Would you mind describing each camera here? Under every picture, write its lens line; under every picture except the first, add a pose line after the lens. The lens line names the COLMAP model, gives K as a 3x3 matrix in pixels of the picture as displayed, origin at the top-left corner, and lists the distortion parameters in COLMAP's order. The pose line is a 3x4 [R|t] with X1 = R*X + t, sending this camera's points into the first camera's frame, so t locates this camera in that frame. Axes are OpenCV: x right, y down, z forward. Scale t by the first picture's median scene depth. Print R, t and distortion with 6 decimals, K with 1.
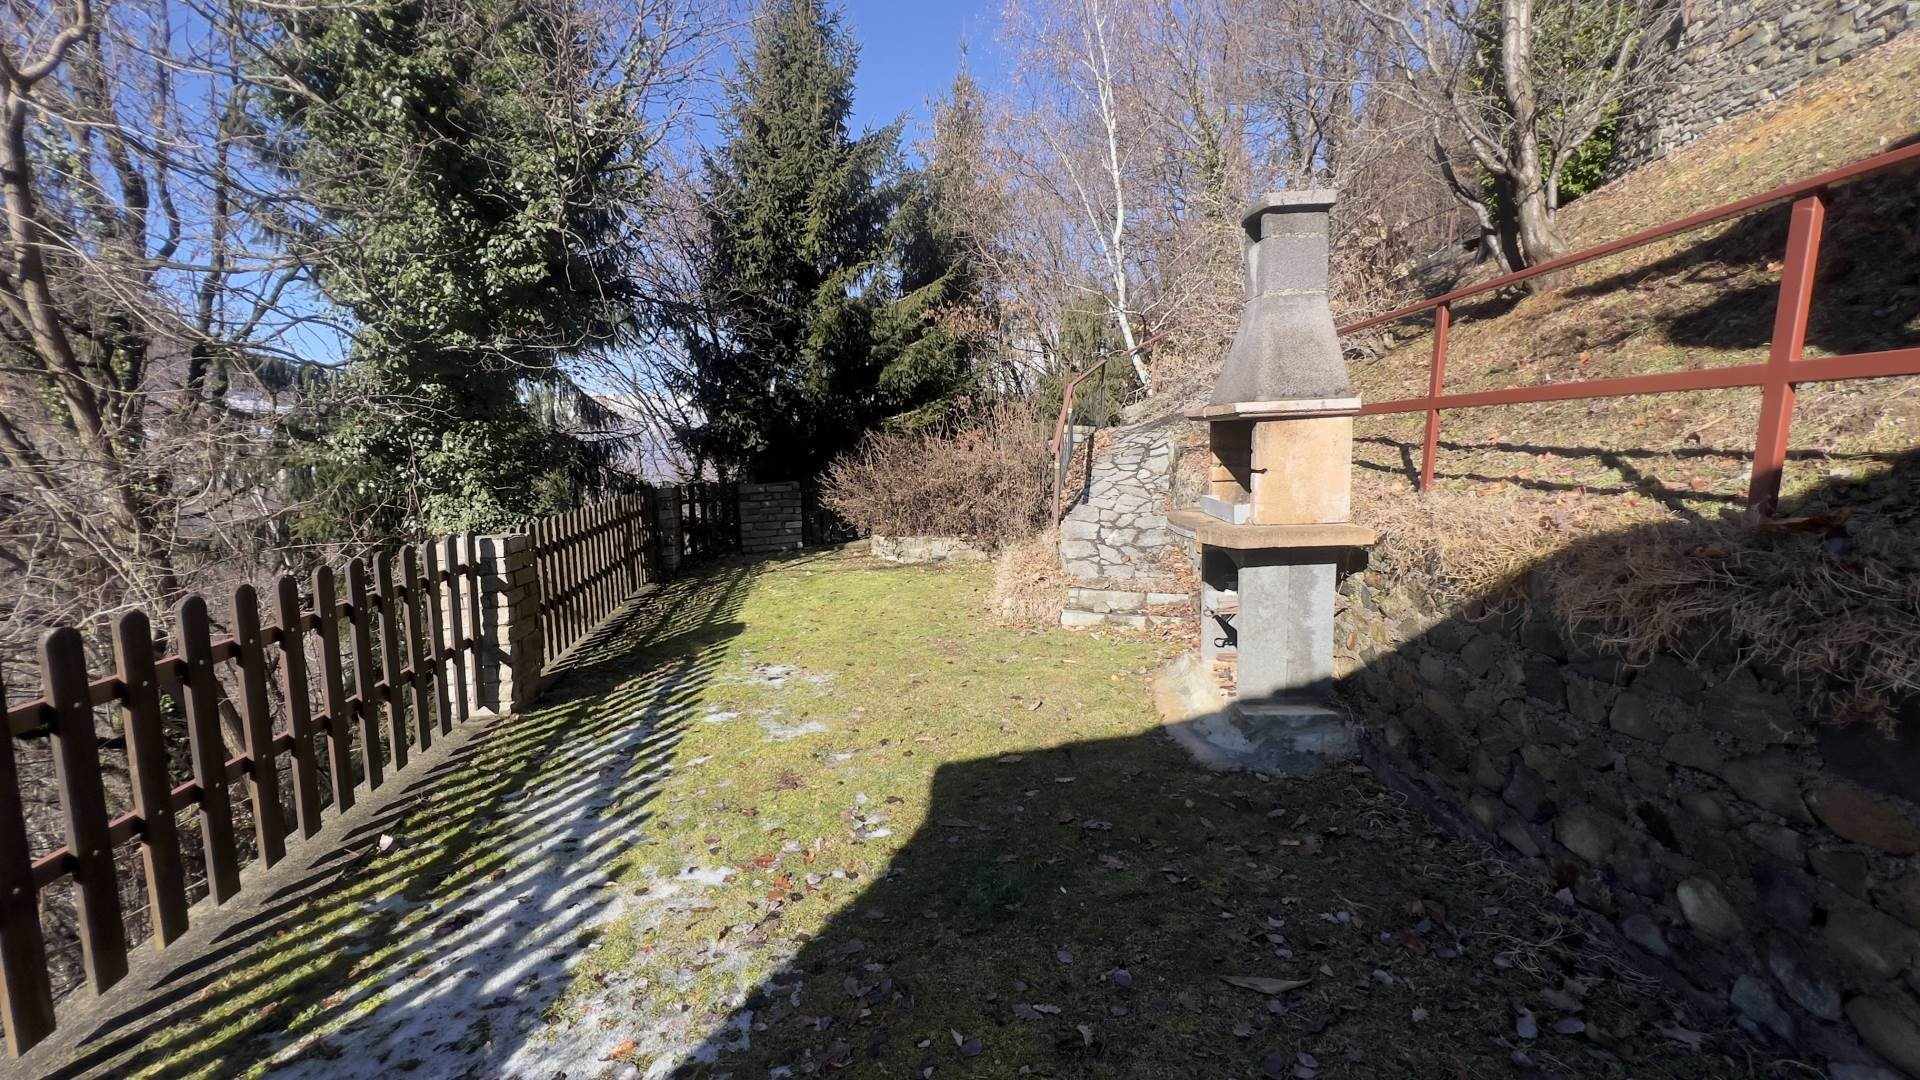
lens RADIAL K [[769.9, 0, 957.8], [0, 769.9, 546.7], [0, 0, 1]] dist [0.000130, -0.000501]
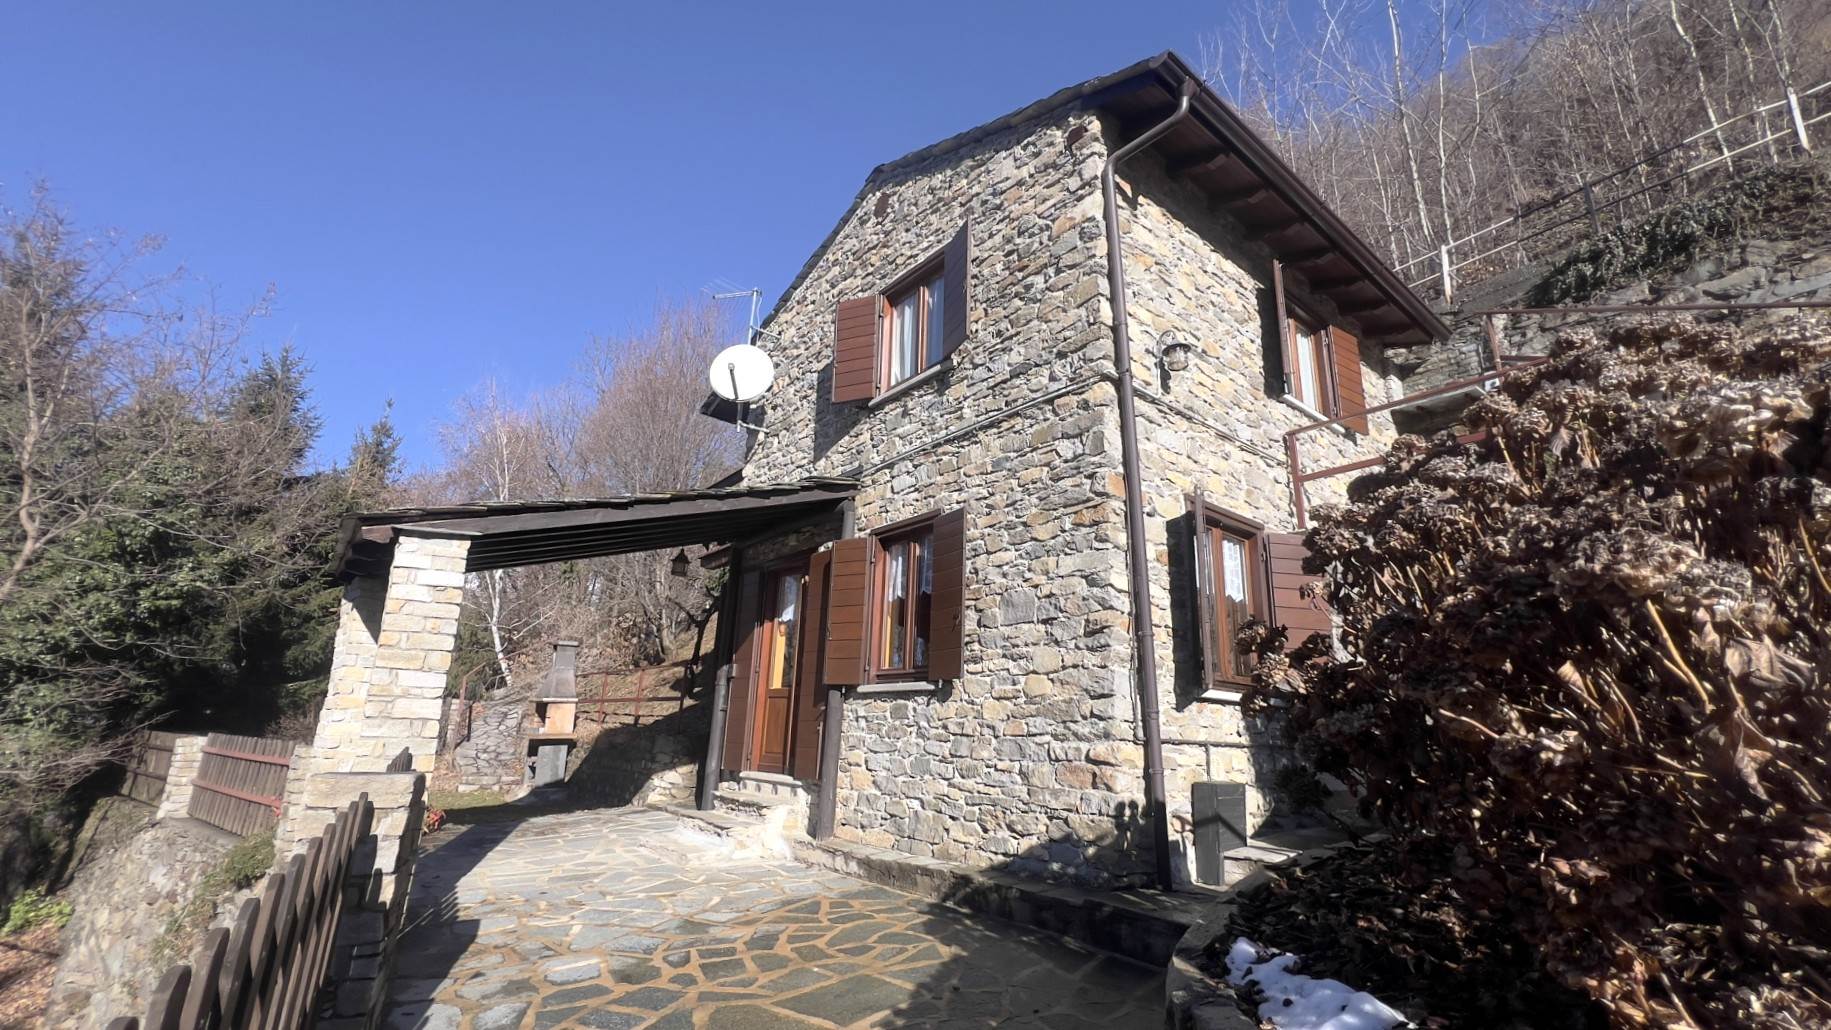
lens RADIAL K [[735.4, 0, 914.4], [0, 735.4, 511.8], [0, 0, 1]] dist [-0.003807, 0.000809]
pose [[0.729906, 0.211931, 0.649864, -0.398613], [0.065340, 0.924736, -0.374959, 0.206219], [-0.680418, 0.316147, 0.661122, -1.378234]]
